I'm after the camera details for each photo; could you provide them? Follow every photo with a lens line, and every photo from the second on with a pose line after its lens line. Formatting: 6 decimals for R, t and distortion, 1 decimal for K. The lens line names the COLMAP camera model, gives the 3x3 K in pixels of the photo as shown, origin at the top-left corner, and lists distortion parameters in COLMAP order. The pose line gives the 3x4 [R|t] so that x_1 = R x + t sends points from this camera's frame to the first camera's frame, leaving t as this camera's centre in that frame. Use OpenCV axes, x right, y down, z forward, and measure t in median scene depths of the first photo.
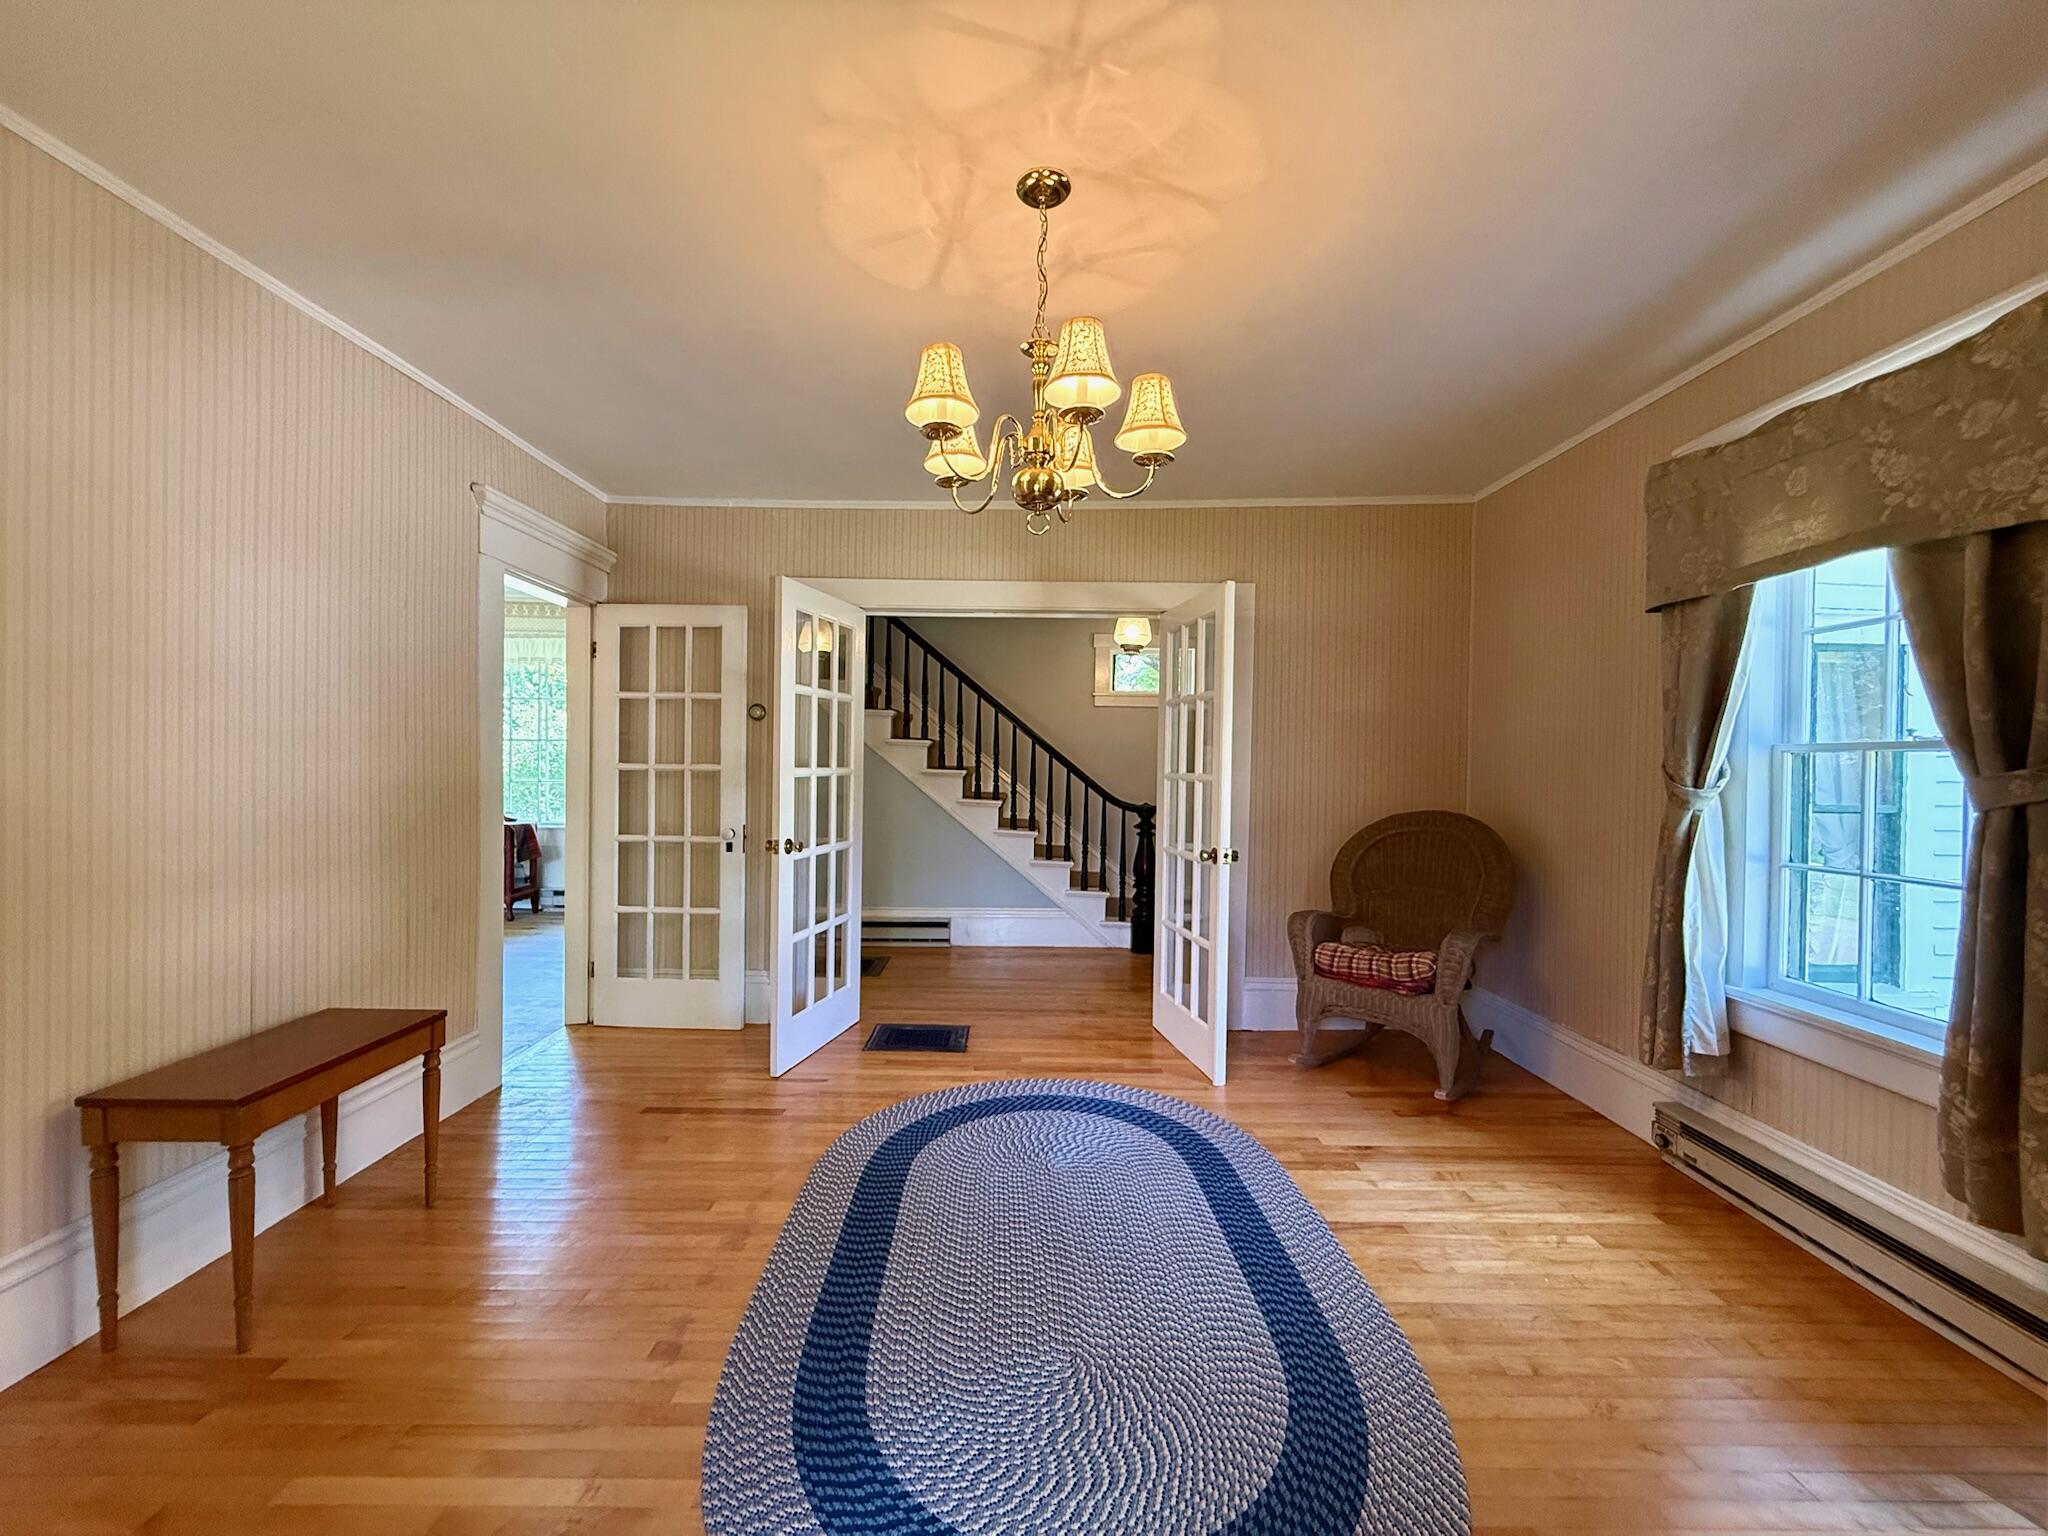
lens RADIAL K [[818.5, 0, 1024.0], [0, 818.5, 768.0], [0, 0, 1]] dist [-0.000815, -0.000091]
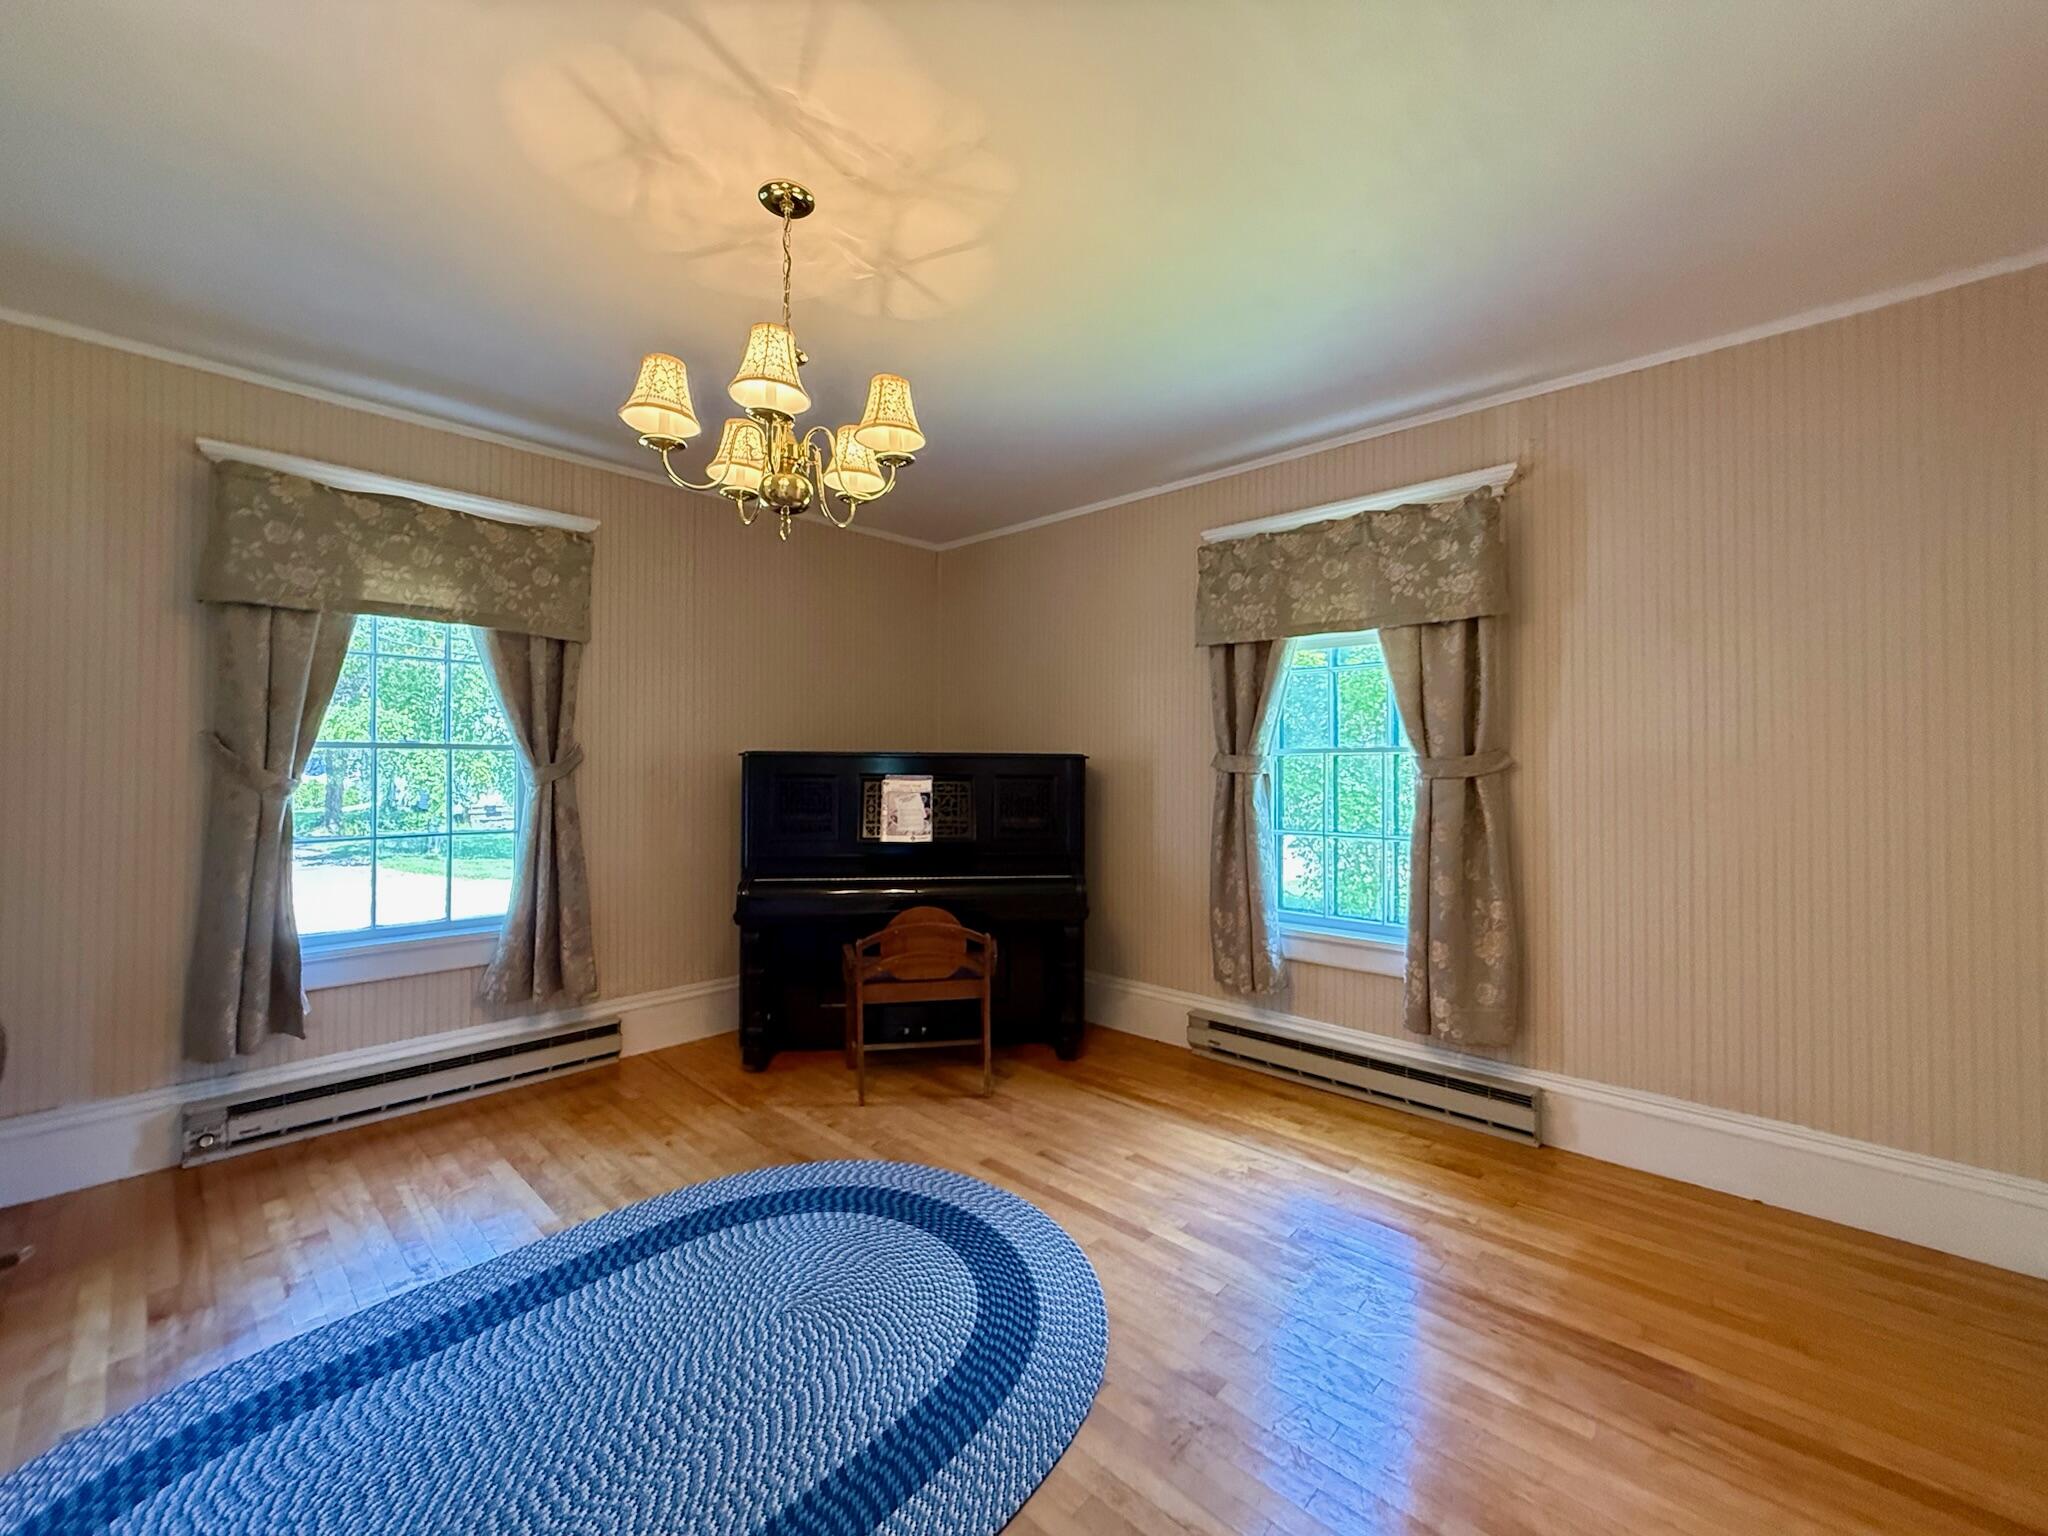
lens RADIAL K [[826.9, 0, 1003.4], [0, 826.9, 744.7], [0, 0, 1]] dist [-0.000110, -0.000037]
pose [[-0.714613, 0.009239, 0.699459, -0.921093], [-0.006246, 0.999789, -0.019586, -0.008325], [-0.699492, -0.018365, -0.714404, 1.597672]]
